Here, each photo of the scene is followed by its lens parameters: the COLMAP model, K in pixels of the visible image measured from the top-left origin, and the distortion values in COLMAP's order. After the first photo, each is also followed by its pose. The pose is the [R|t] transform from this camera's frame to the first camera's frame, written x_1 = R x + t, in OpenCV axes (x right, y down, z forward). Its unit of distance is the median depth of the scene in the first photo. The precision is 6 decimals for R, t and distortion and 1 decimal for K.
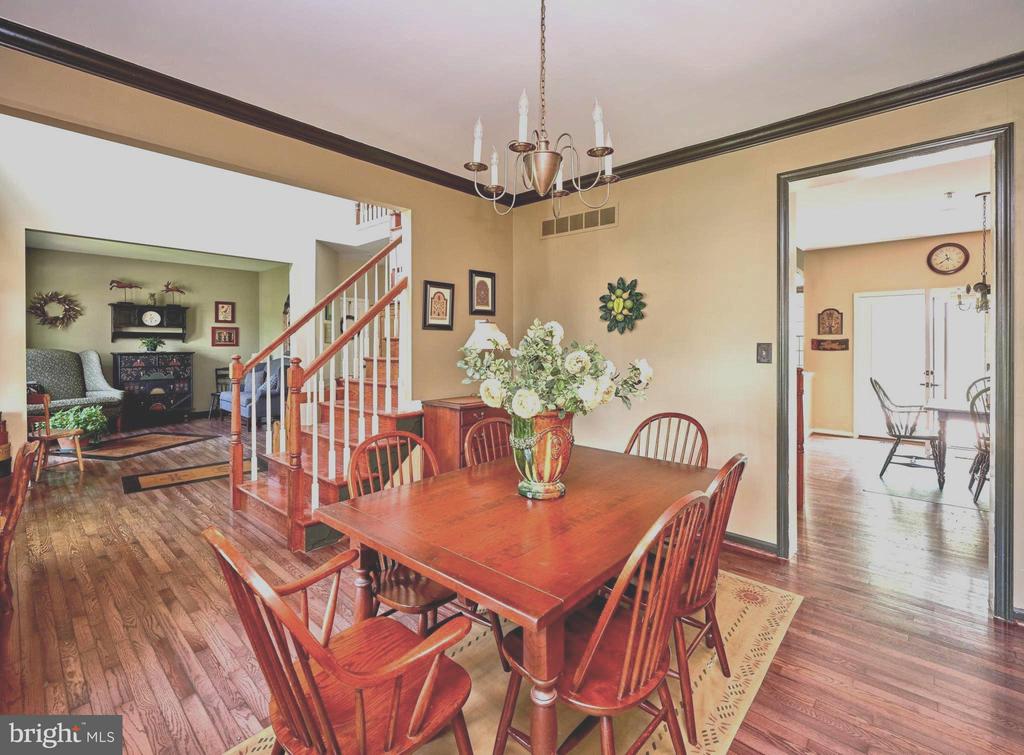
lens RADIAL K [[467.9, 0, 515.1], [0, 467.9, 345.2], [0, 0, 1]] dist [-0.003806, -0.000225]
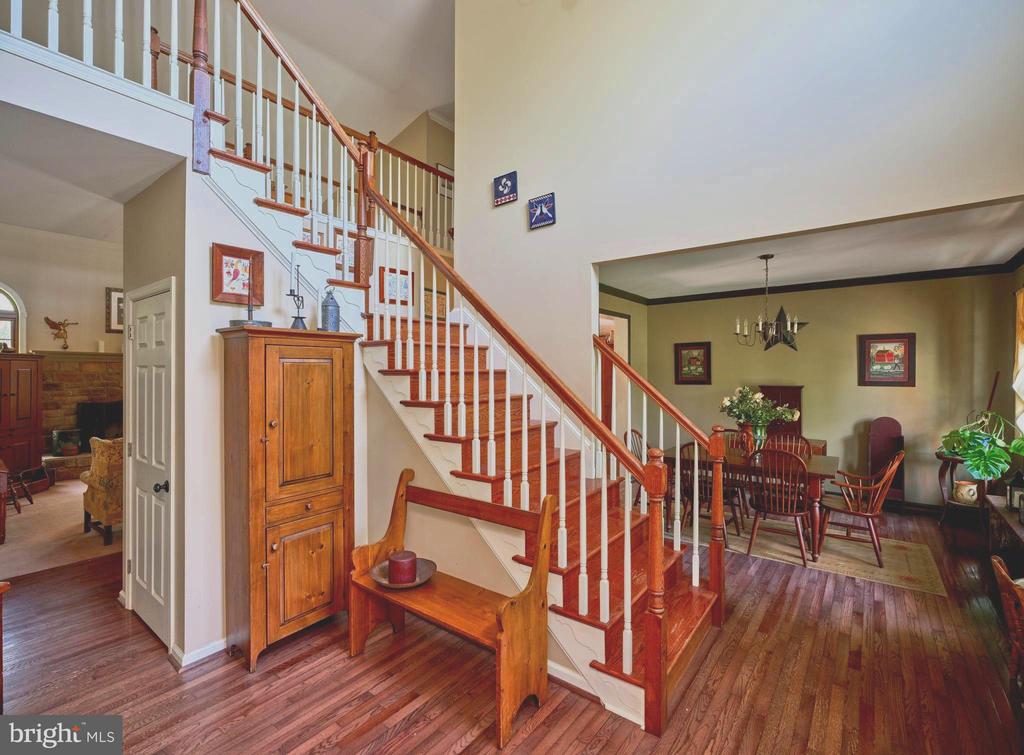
lens RADIAL K [[467.9, 0, 510.4], [0, 467.9, 373.3], [0, 0, 1]] dist [-0.003806, -0.000225]
pose [[-0.085512, -0.006691, 0.996315, -0.570089], [0.001442, 0.999976, 0.006840, -0.037222], [-0.996336, 0.002022, -0.085500, 0.612303]]
